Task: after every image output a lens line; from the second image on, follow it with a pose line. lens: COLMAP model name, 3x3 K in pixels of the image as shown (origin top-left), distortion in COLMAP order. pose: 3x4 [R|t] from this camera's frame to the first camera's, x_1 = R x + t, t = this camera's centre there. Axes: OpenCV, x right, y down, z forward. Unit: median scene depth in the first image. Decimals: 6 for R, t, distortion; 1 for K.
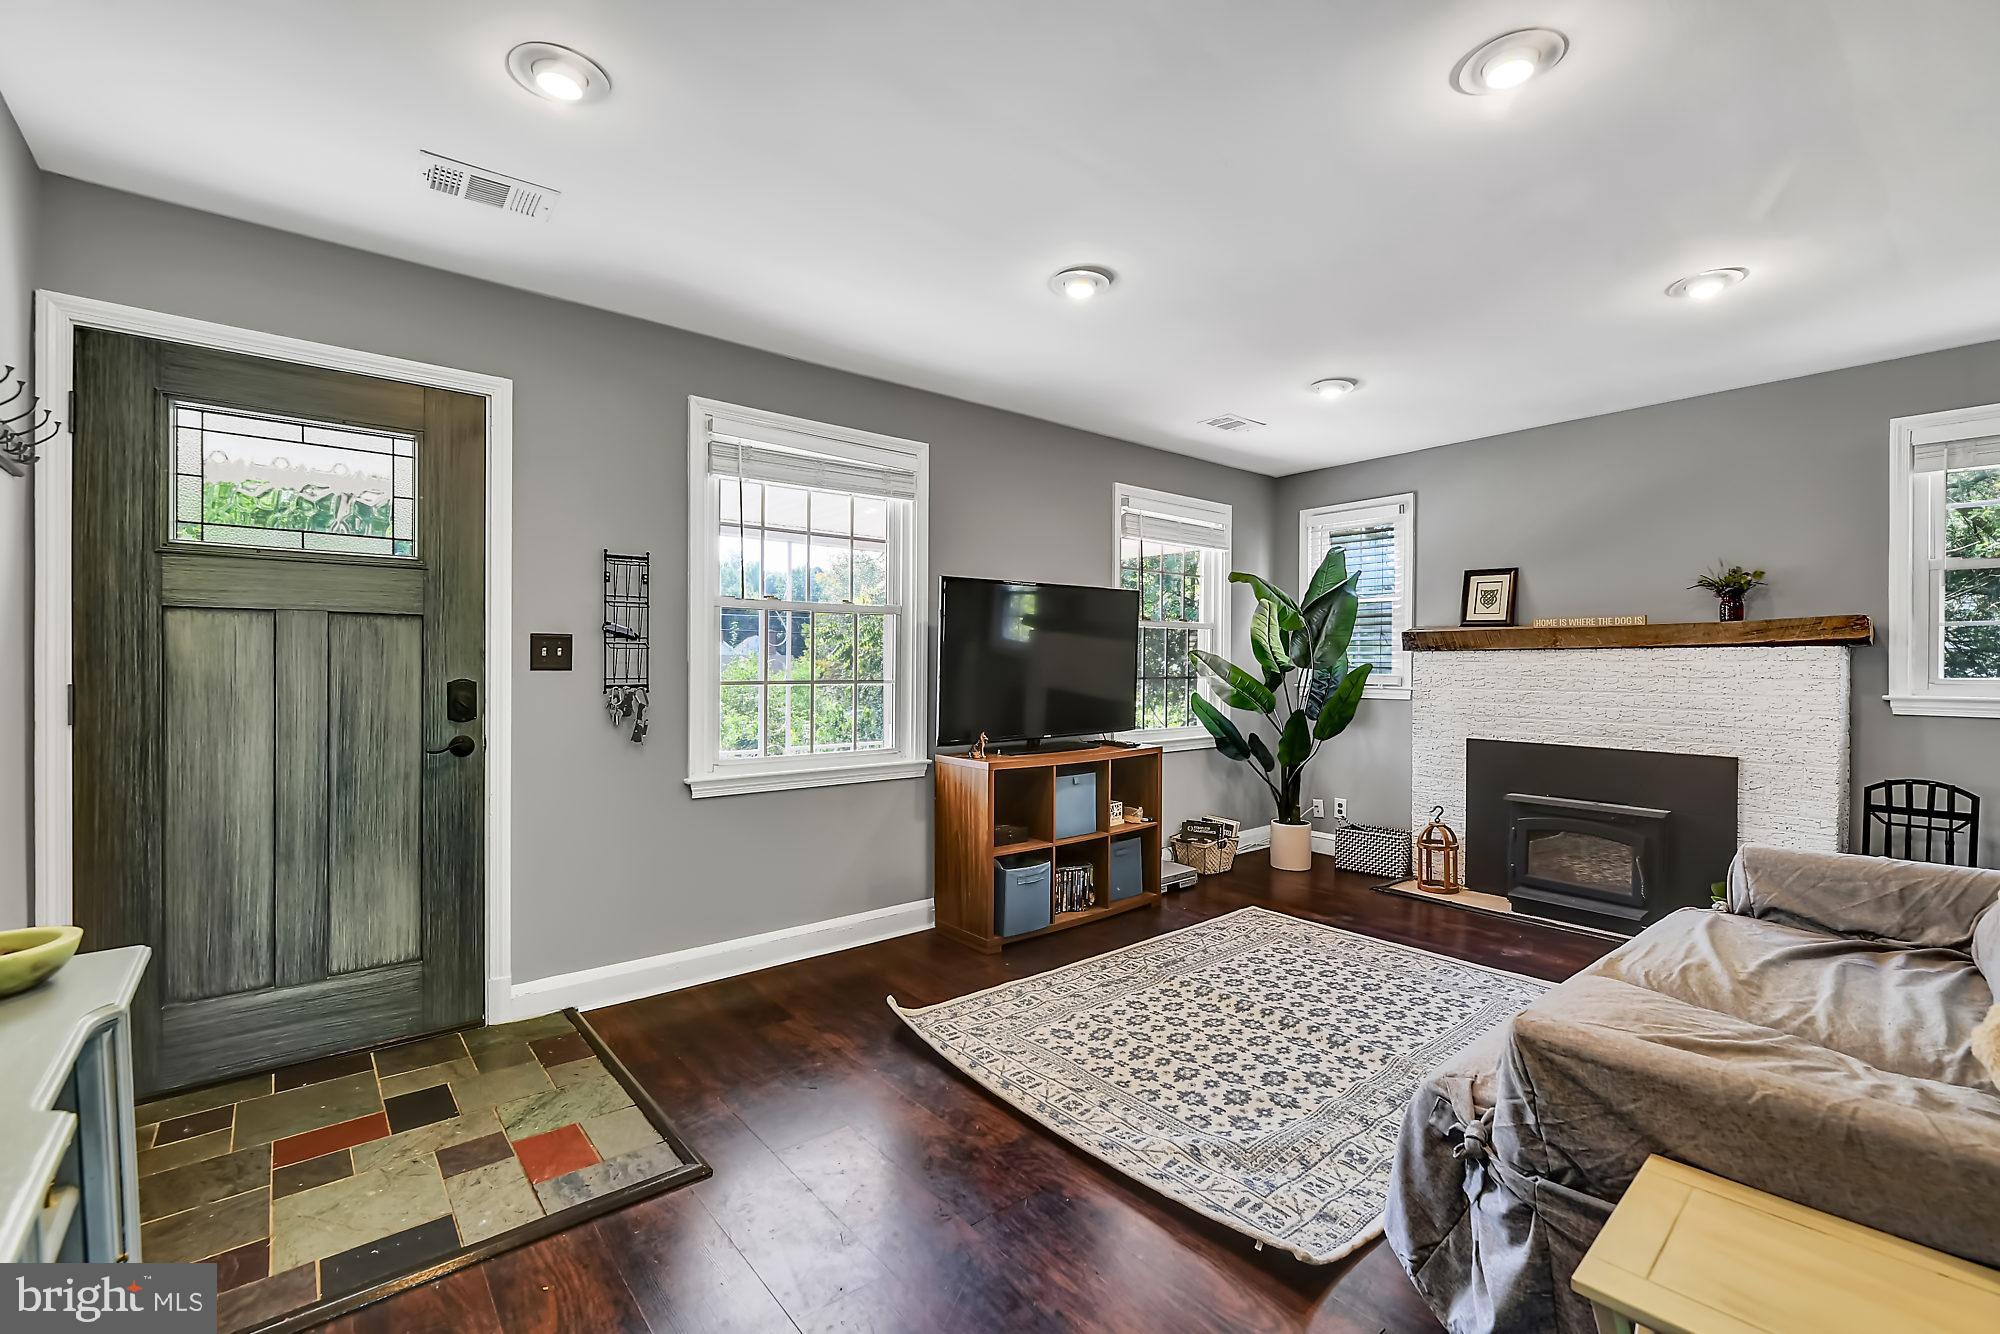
lens RADIAL K [[863.4, 0, 996.5], [0, 863.4, 674.3], [0, 0, 1]] dist [-0.003742, -0.000762]
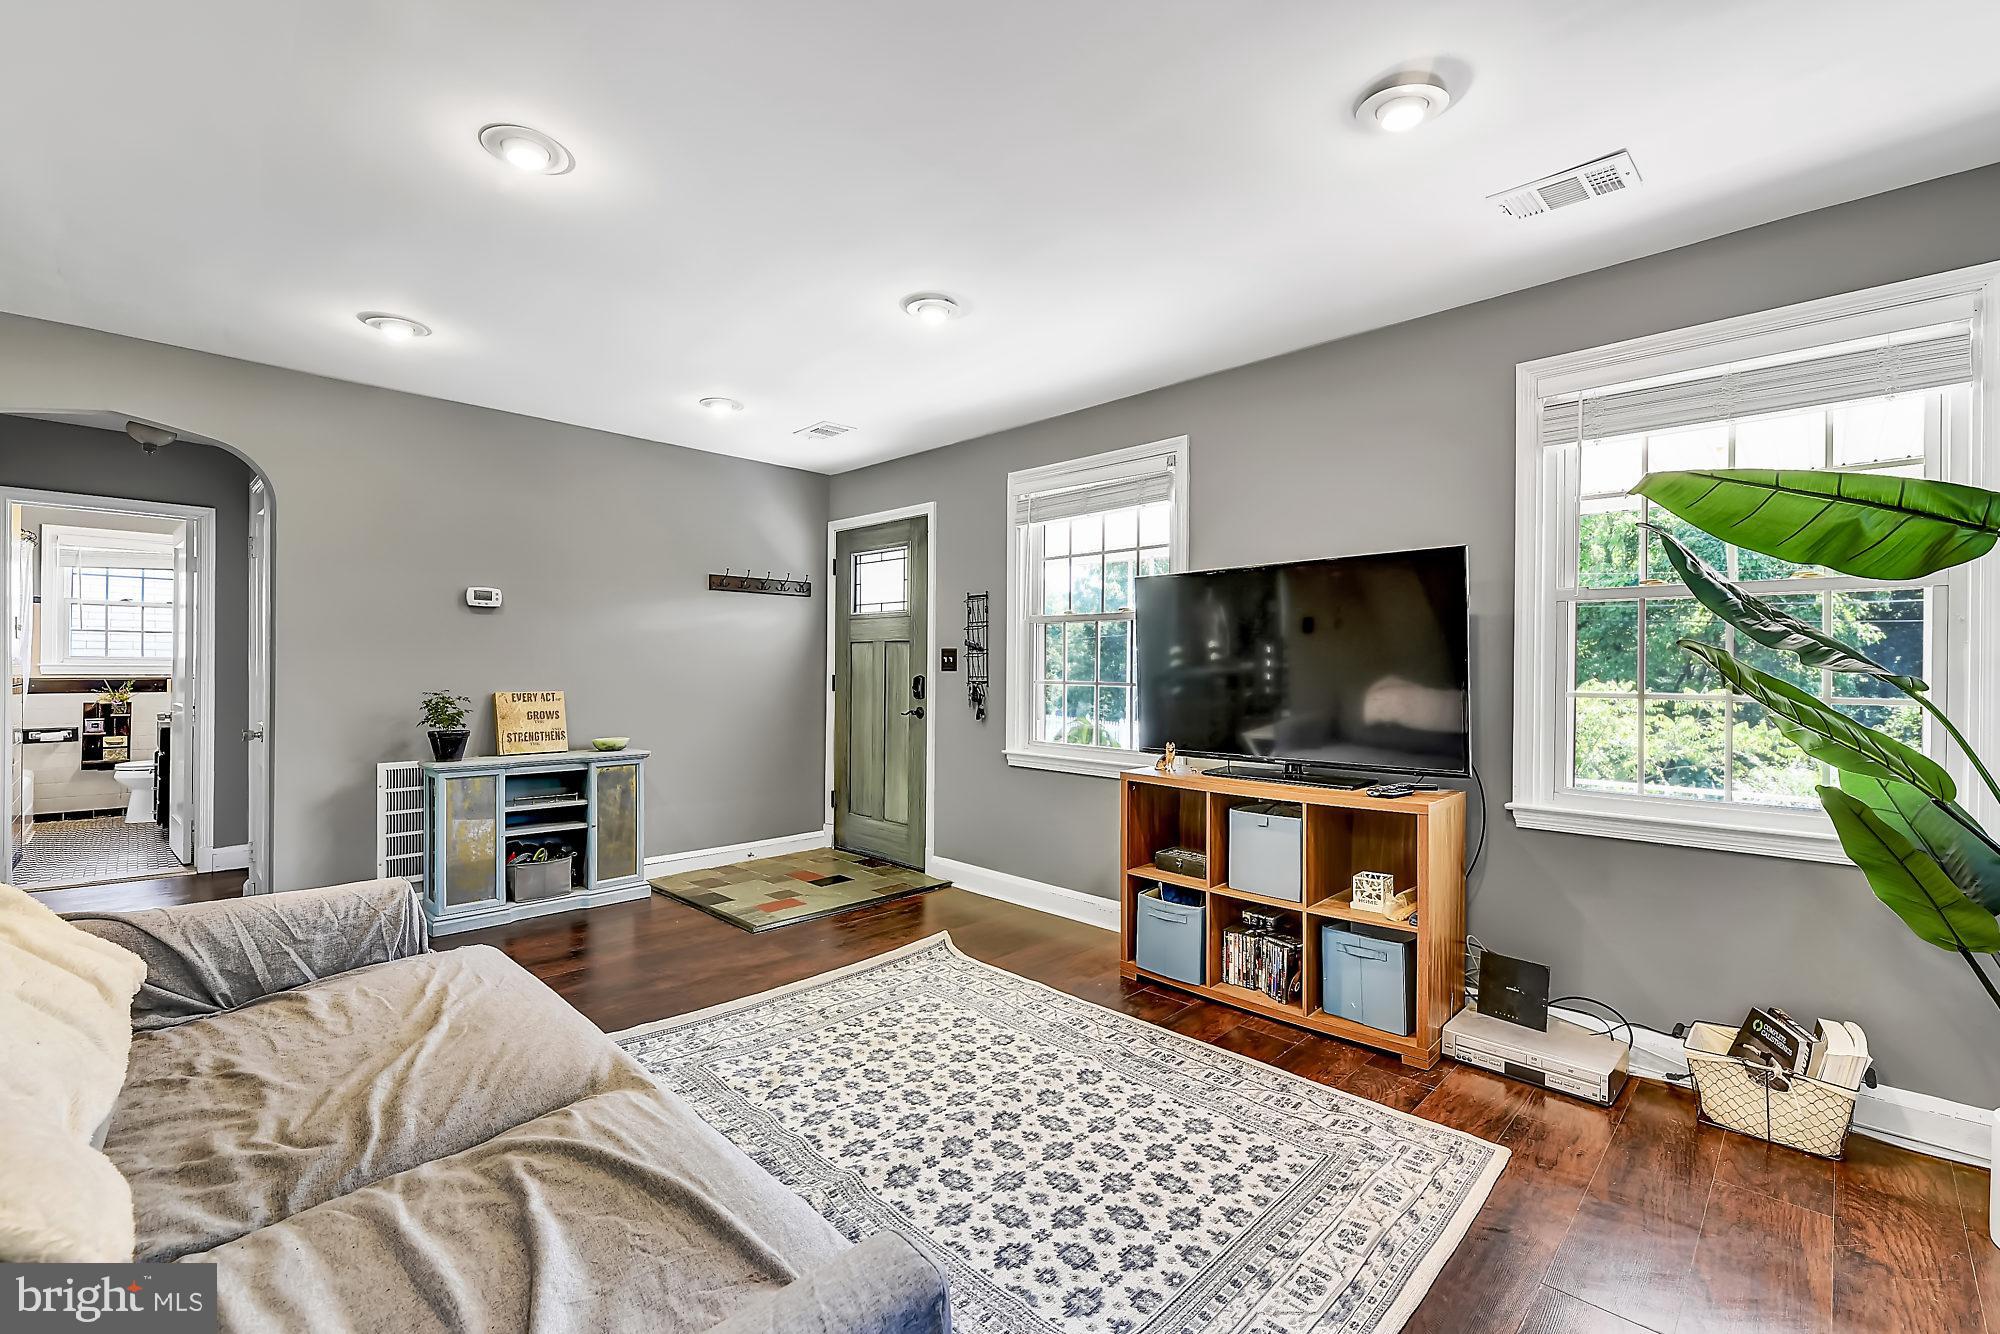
lens RADIAL K [[863.4, 0, 995.8], [0, 863.4, 669.9], [0, 0, 1]] dist [-0.003742, -0.000762]
pose [[0.085797, -0.002675, -0.996309, 1.071749], [-0.023141, 0.999721, -0.004677, -0.000612], [0.996044, 0.023457, 0.085711, 0.909867]]
